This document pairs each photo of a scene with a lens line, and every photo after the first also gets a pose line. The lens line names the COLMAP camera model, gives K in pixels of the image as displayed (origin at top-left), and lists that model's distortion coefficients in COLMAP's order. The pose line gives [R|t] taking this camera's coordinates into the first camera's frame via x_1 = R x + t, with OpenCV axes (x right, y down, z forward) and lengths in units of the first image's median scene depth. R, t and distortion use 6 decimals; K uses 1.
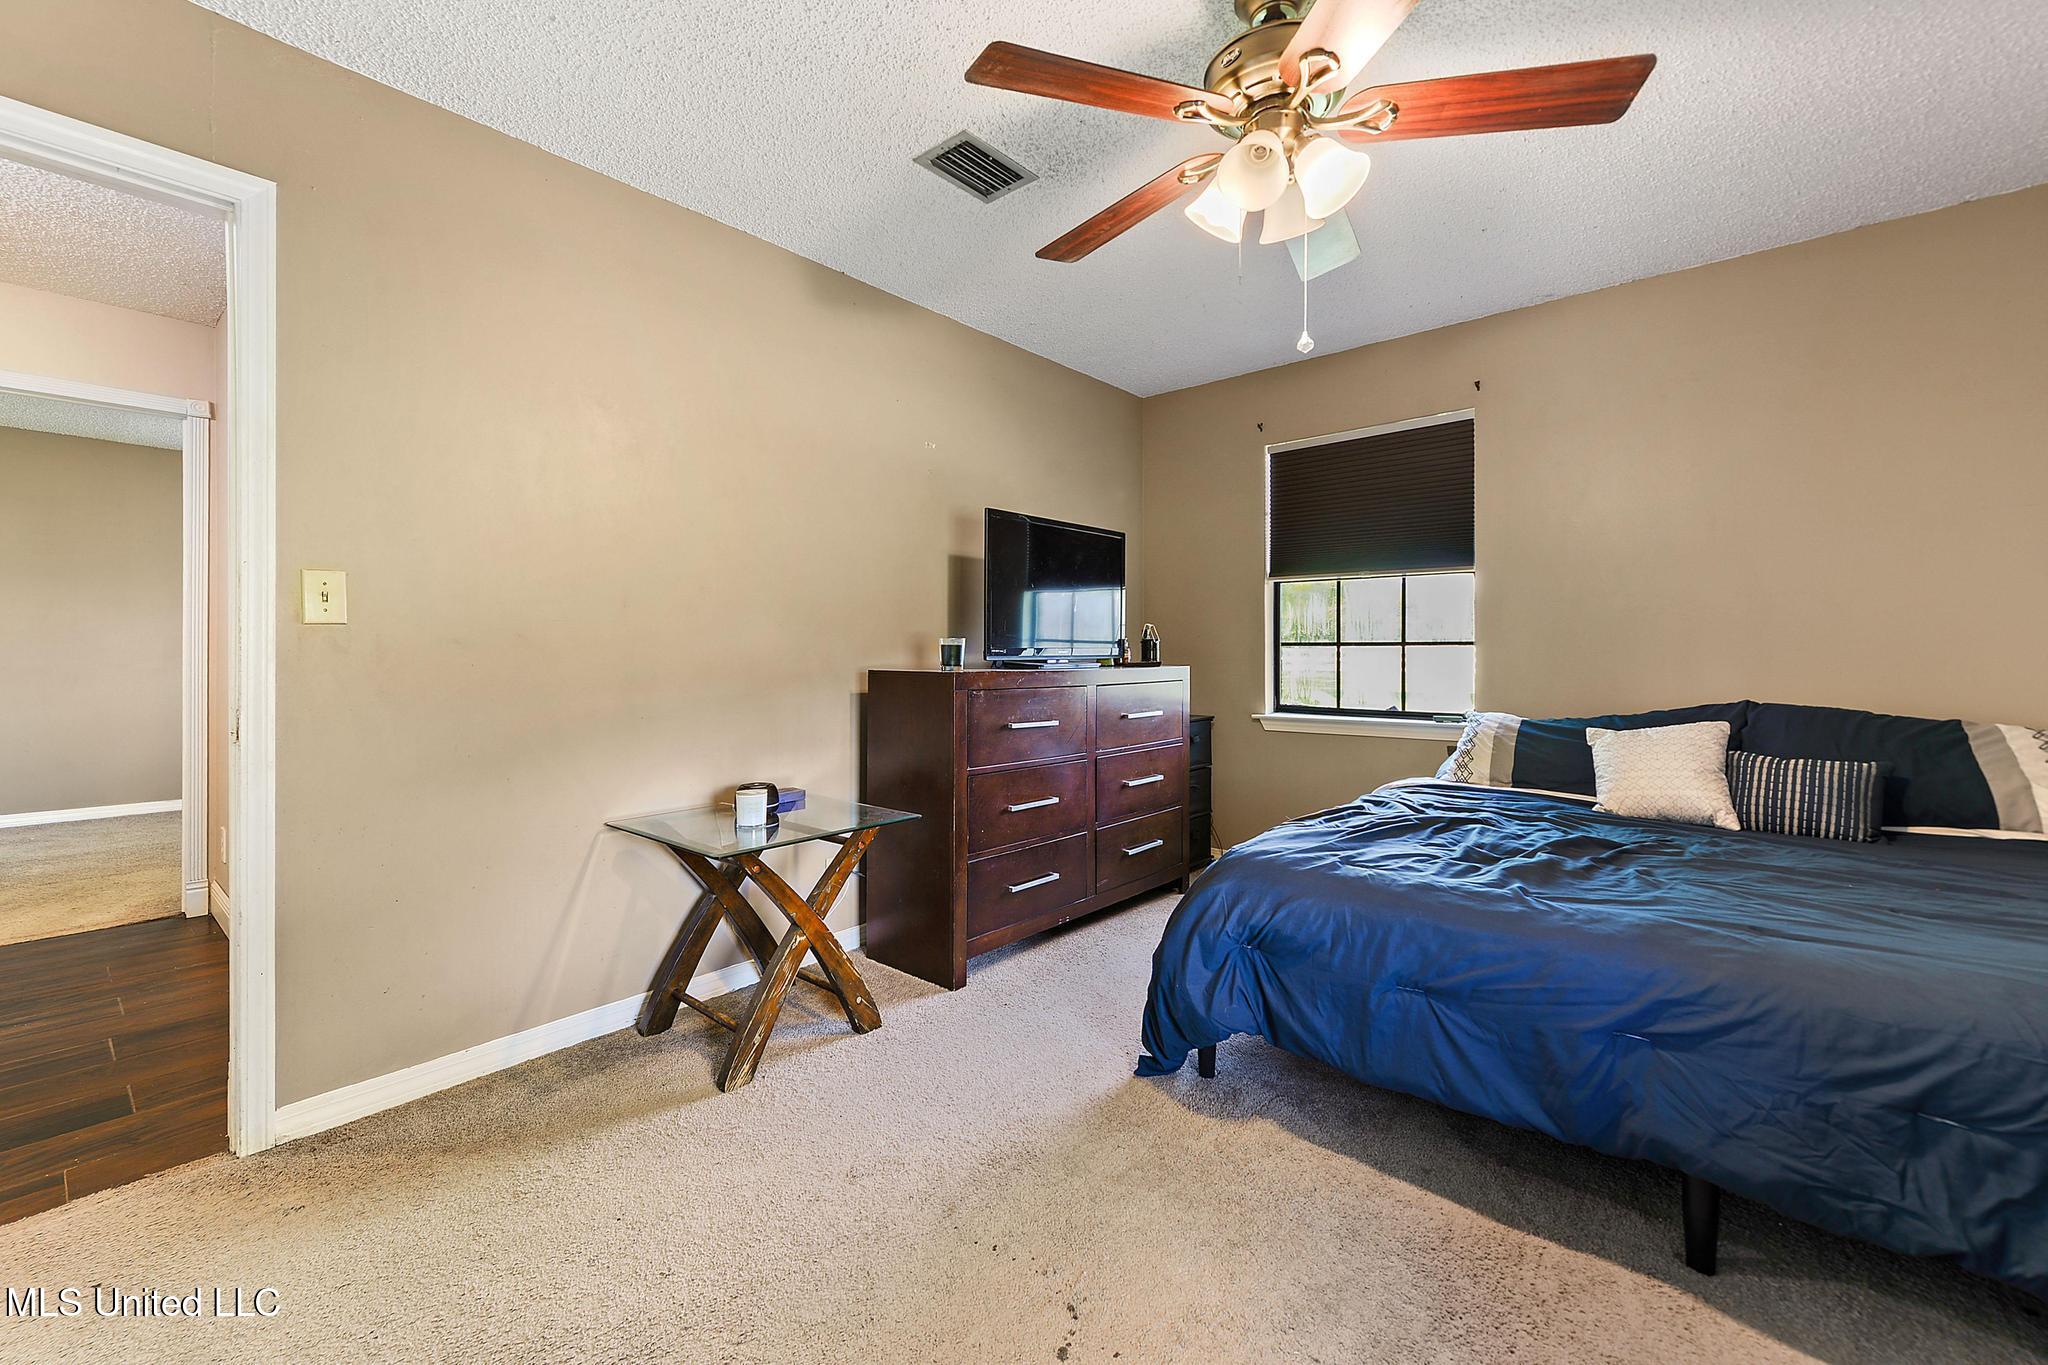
lens RADIAL K [[829.2, 0, 1025.3], [0, 829.2, 652.1], [0, 0, 1]] dist [0.000347, -0.000004]
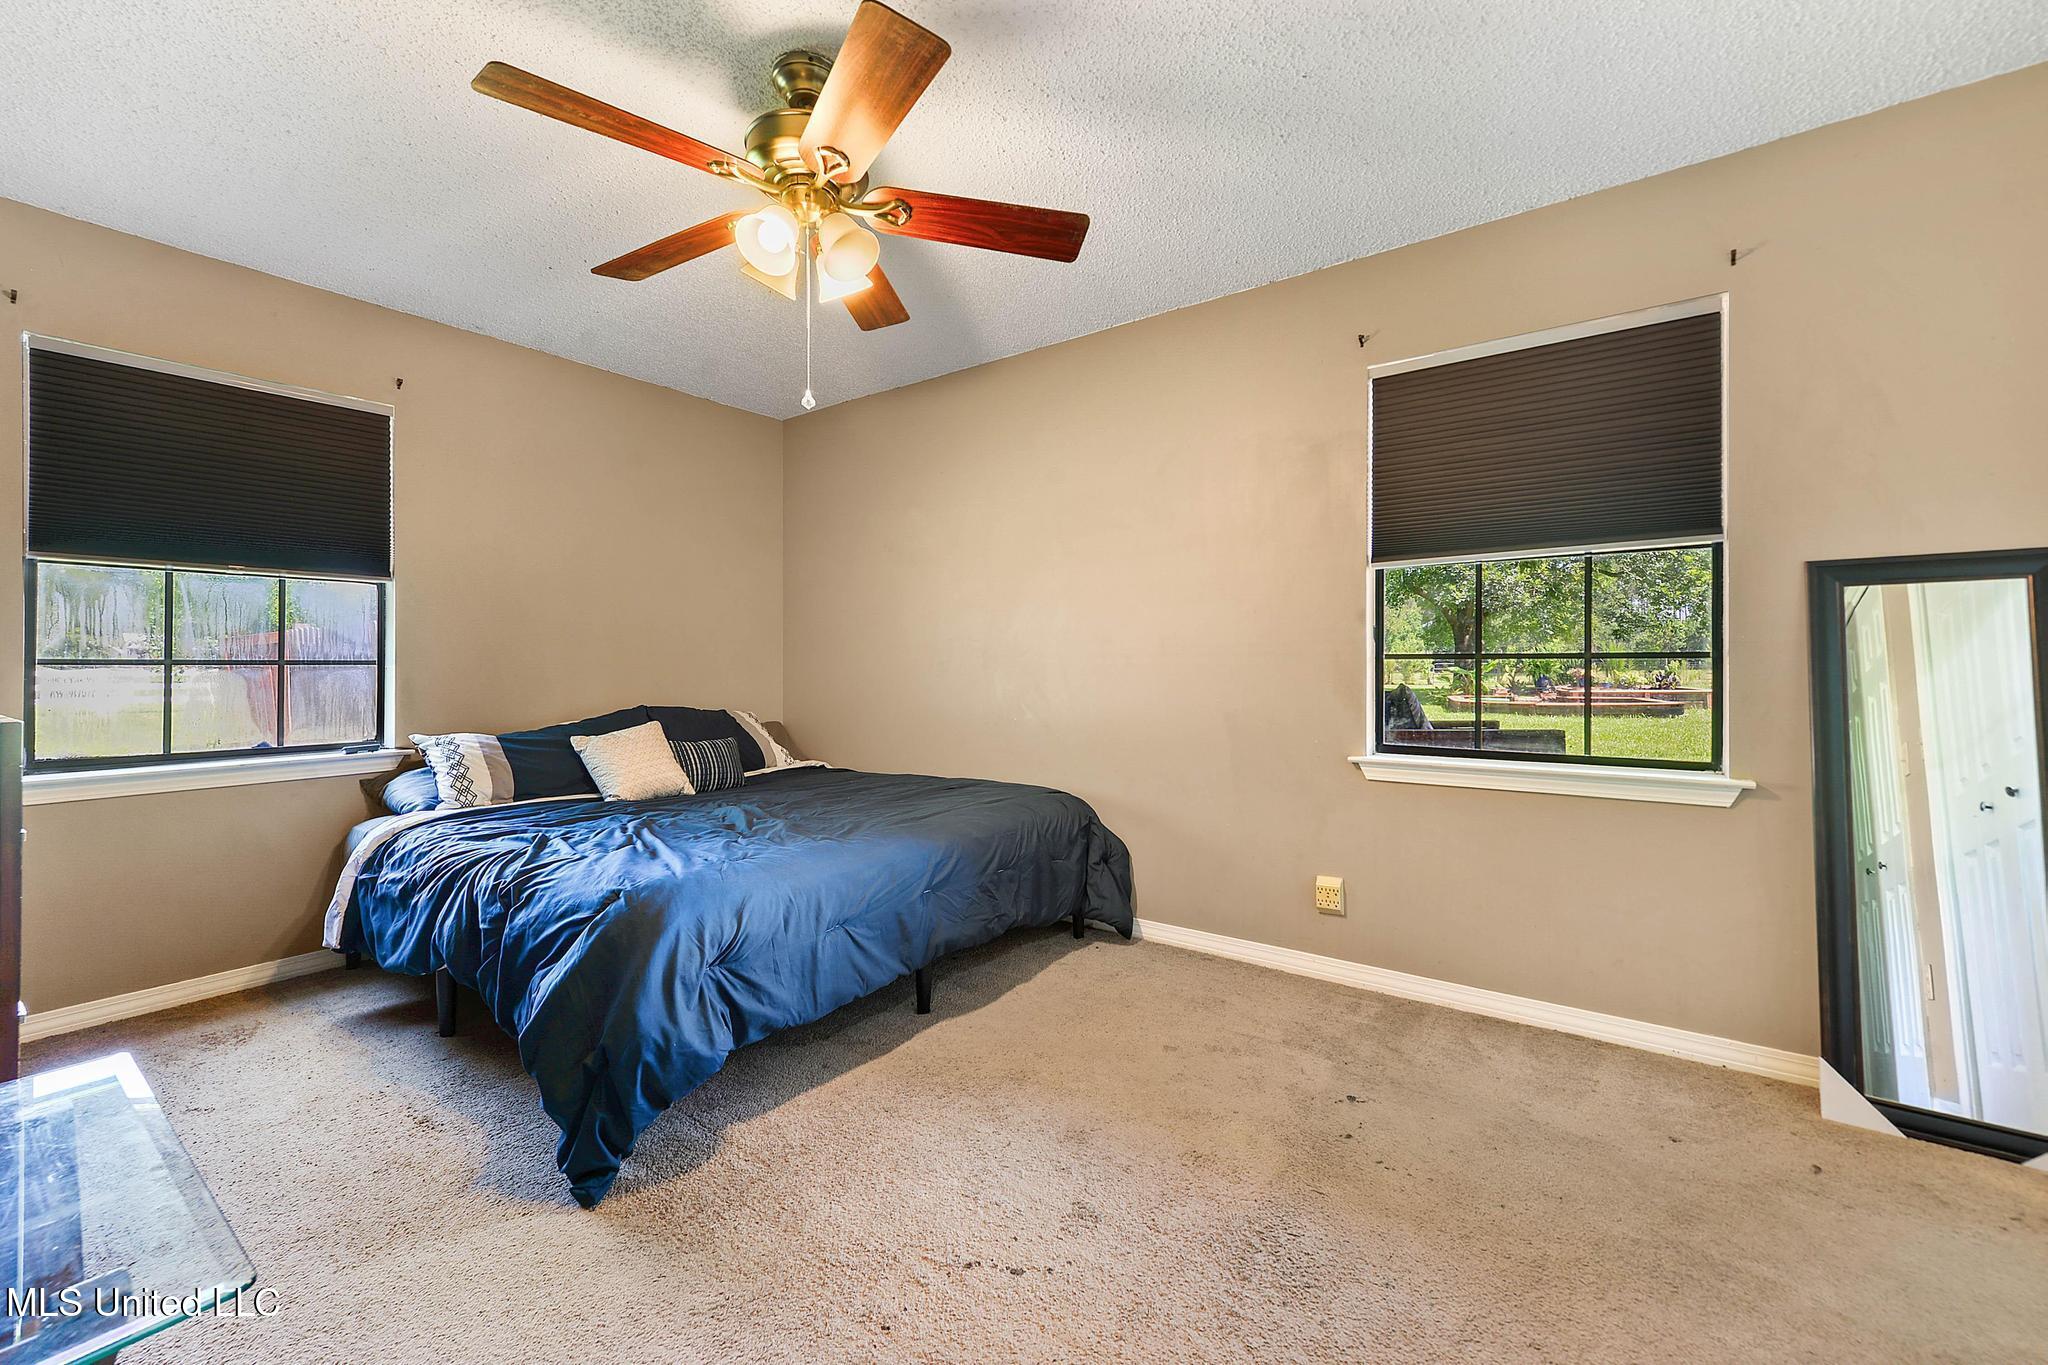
lens RADIAL K [[834.7, 0, 965.2], [0, 834.7, 672.3], [0, 0, 1]] dist [0.000381, 0.000018]
pose [[-0.047724, -0.005582, 0.998845, -0.576460], [0.006607, 0.999961, 0.005904, -0.000963], [-0.998839, 0.006881, -0.047685, 0.579461]]
